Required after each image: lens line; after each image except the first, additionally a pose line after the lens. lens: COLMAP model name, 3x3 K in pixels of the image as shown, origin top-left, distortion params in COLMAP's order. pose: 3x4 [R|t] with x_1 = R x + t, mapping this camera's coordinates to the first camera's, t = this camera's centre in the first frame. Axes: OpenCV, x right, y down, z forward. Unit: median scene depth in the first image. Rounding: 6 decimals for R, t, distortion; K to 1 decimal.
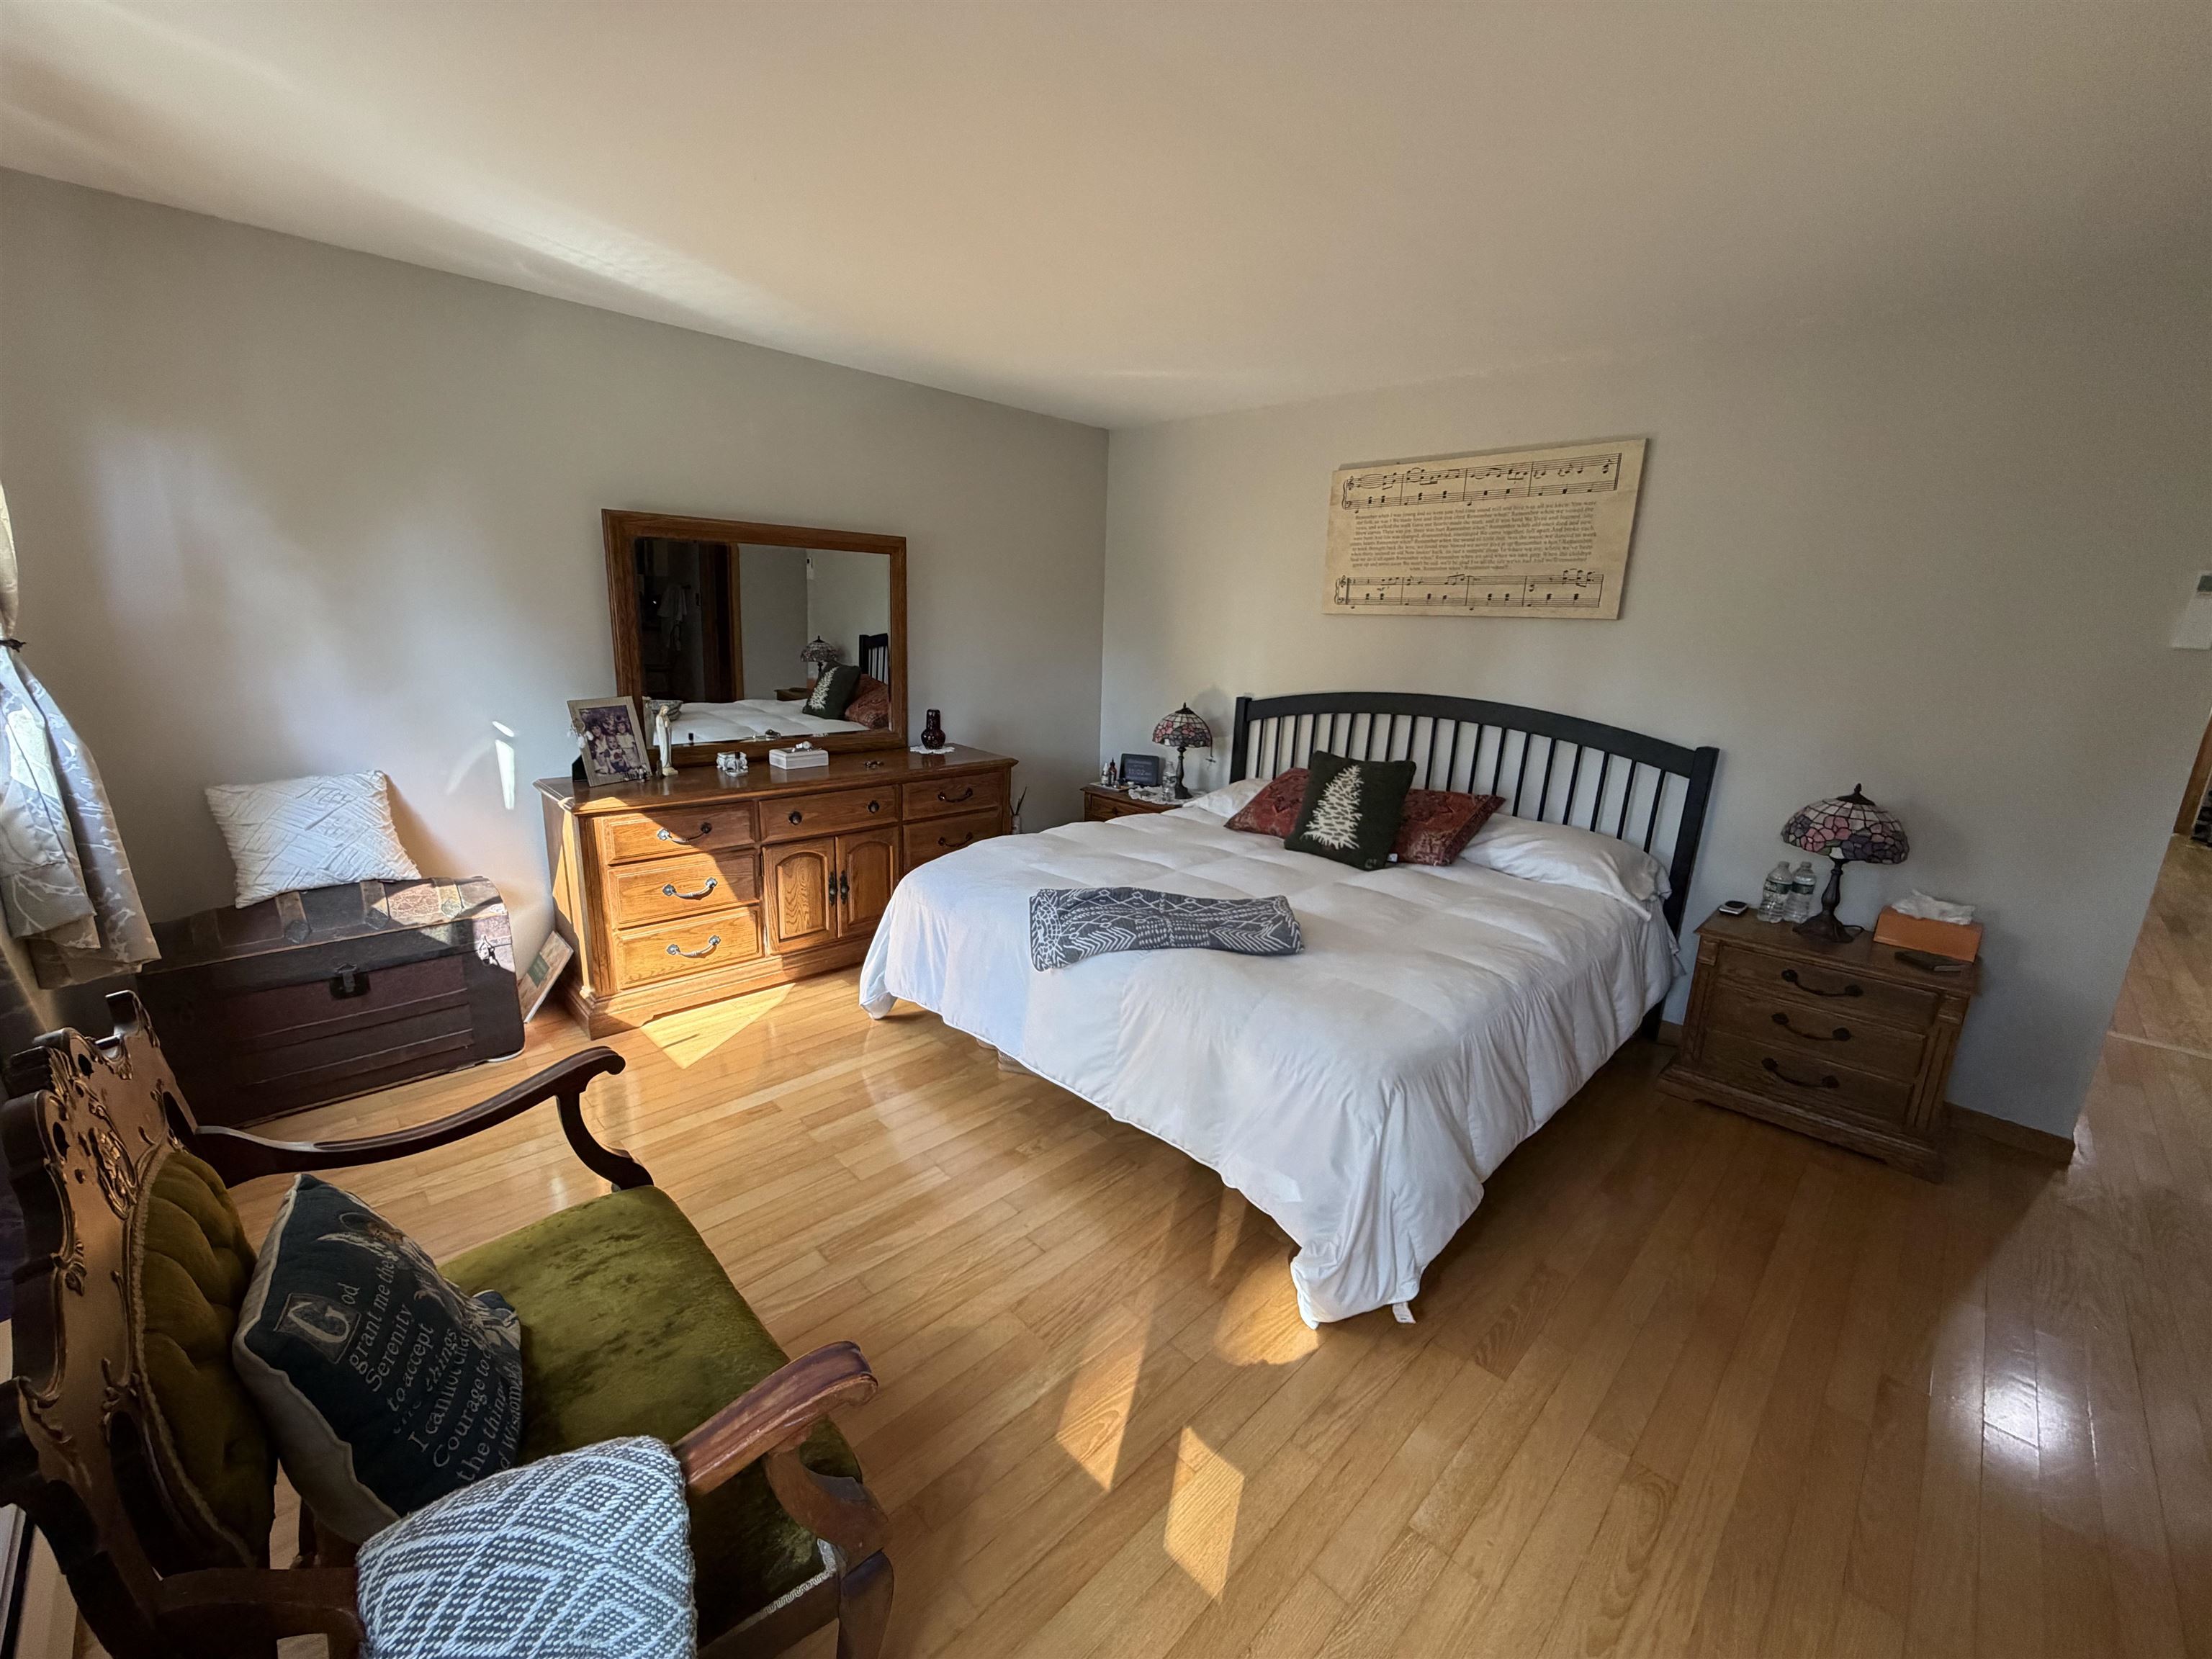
lens RADIAL K [[883.5, 0, 1094.6], [0, 883.5, 825.2], [0, 0, 1]] dist [-0.001792, -0.000037]
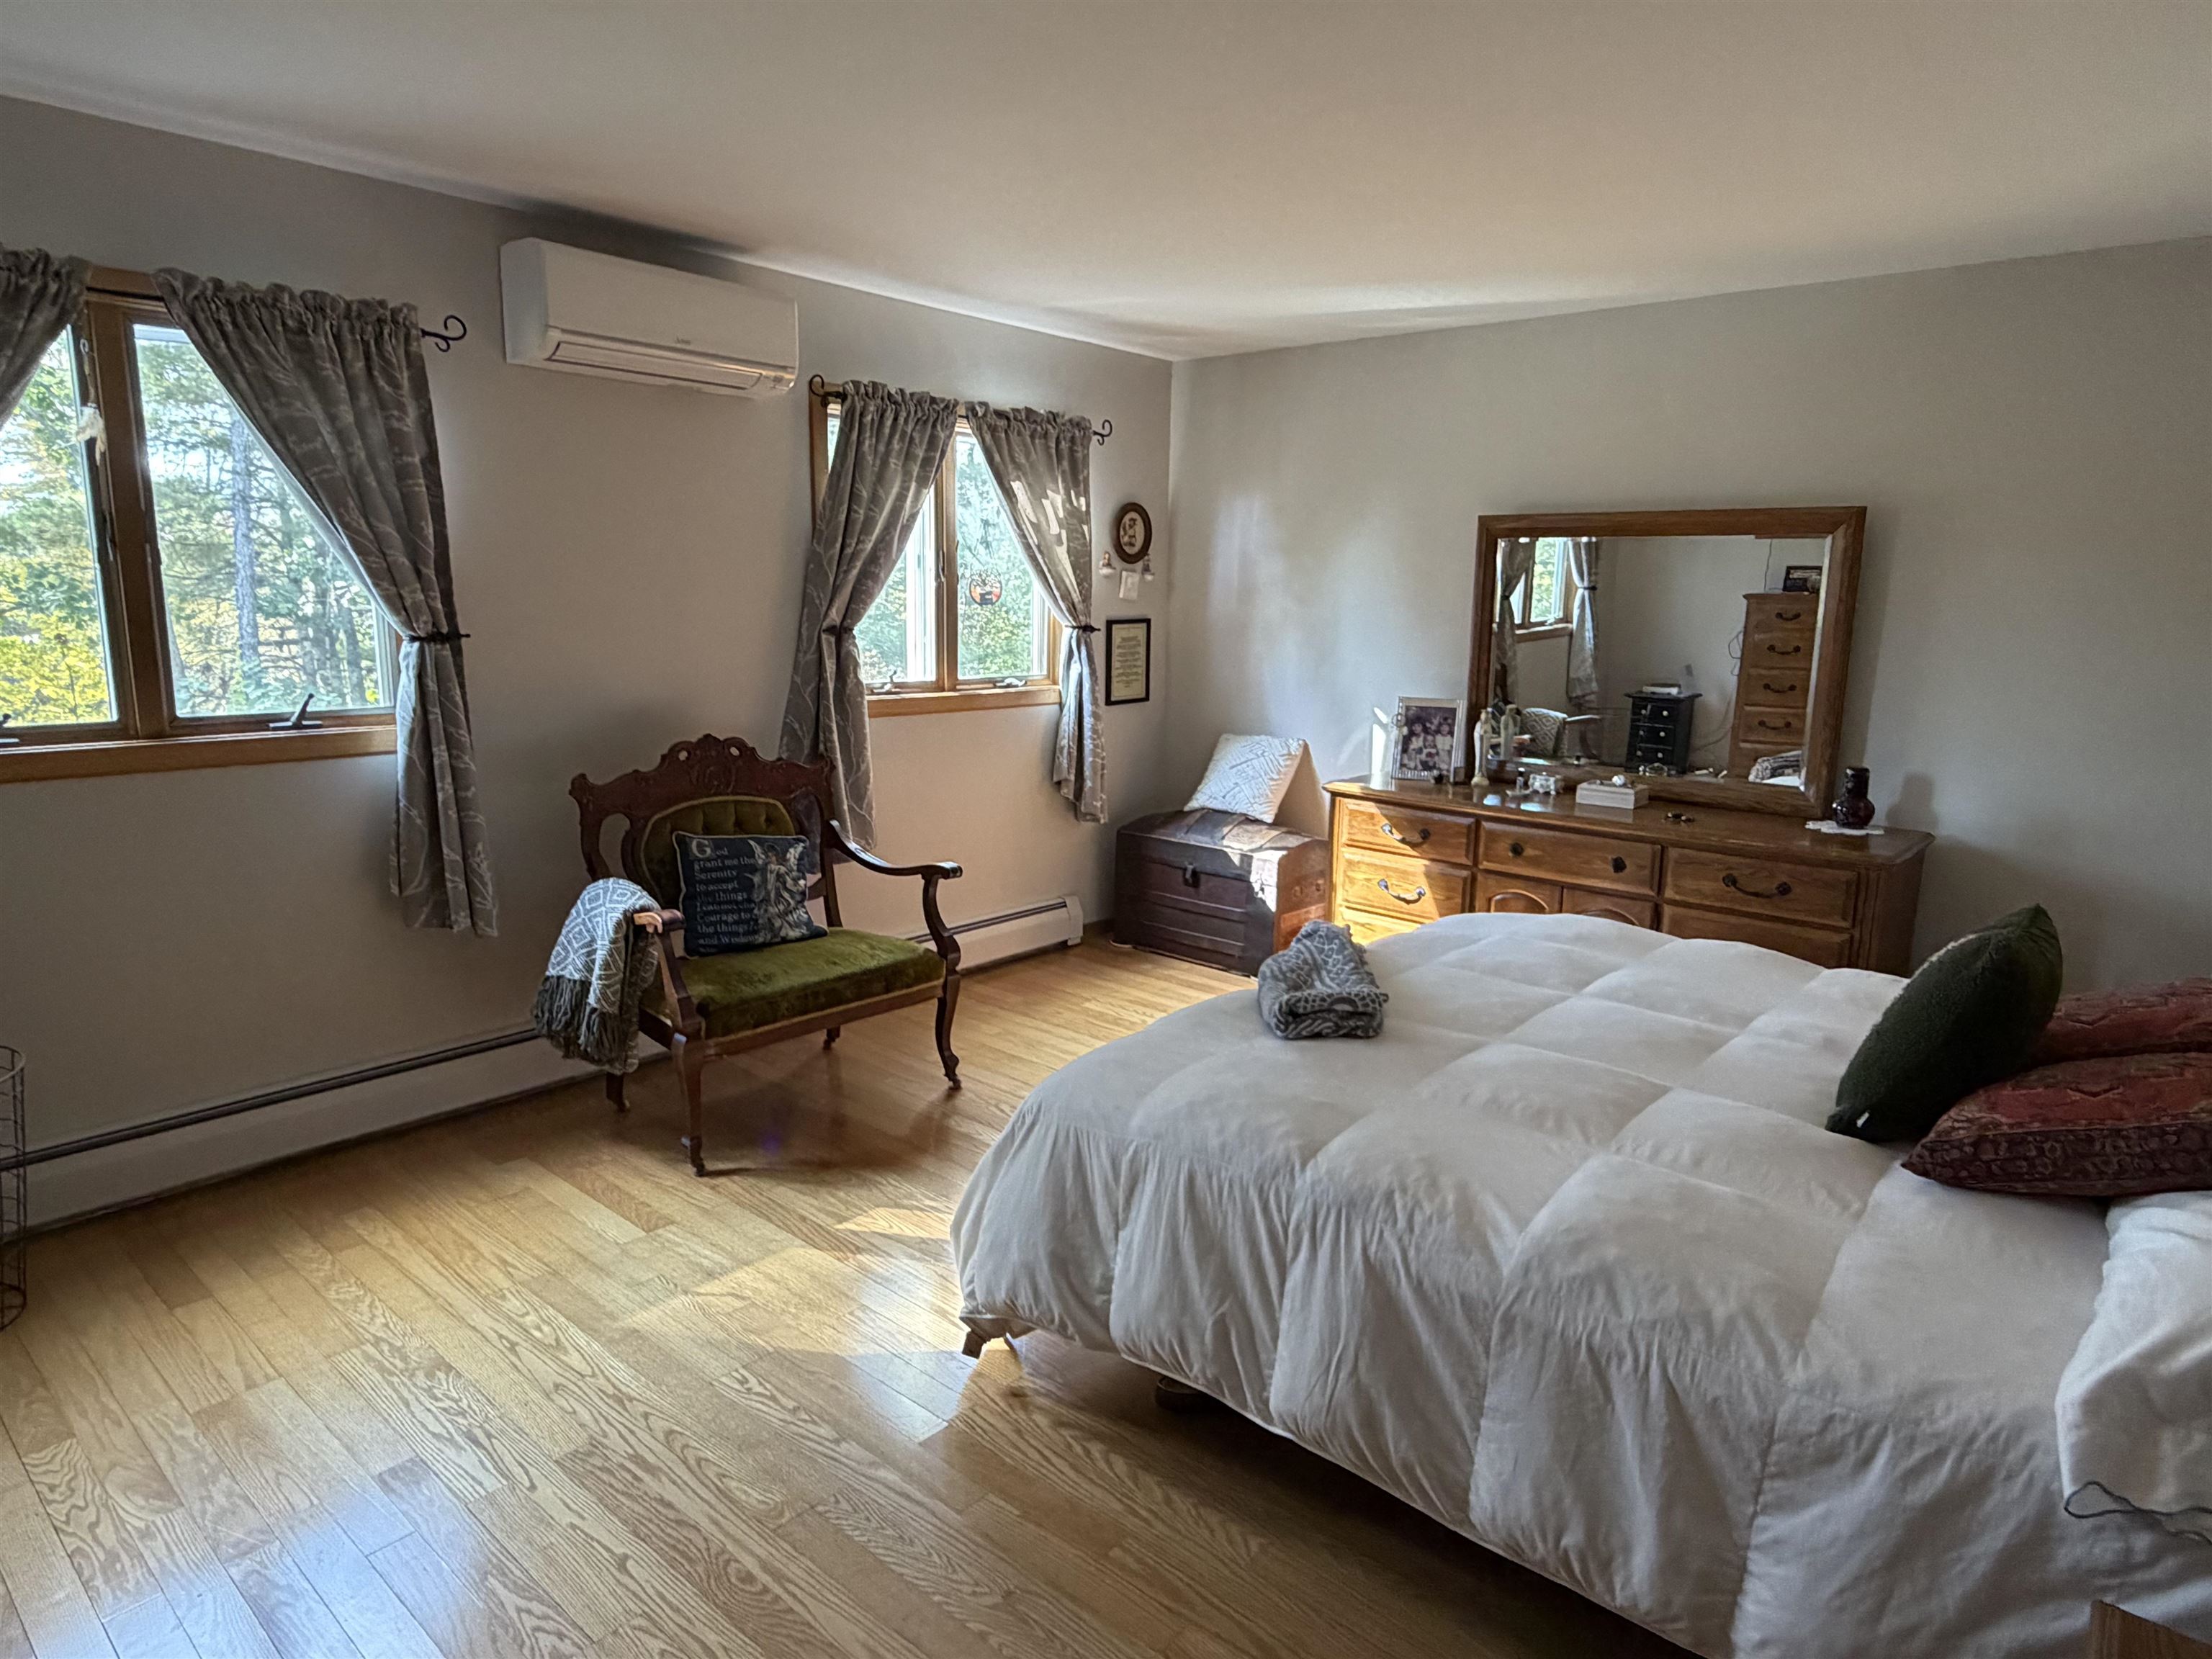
lens RADIAL K [[1330.6, 0, 1100.6], [0, 1330.6, 834.3], [0, 0, 1]] dist [0.005097, 0.001274]
pose [[0.084556, 0.153301, -0.984555, 0.954753], [-0.250433, 0.959646, 0.127914, -0.093125], [0.964434, 0.235749, 0.119535, 0.487086]]
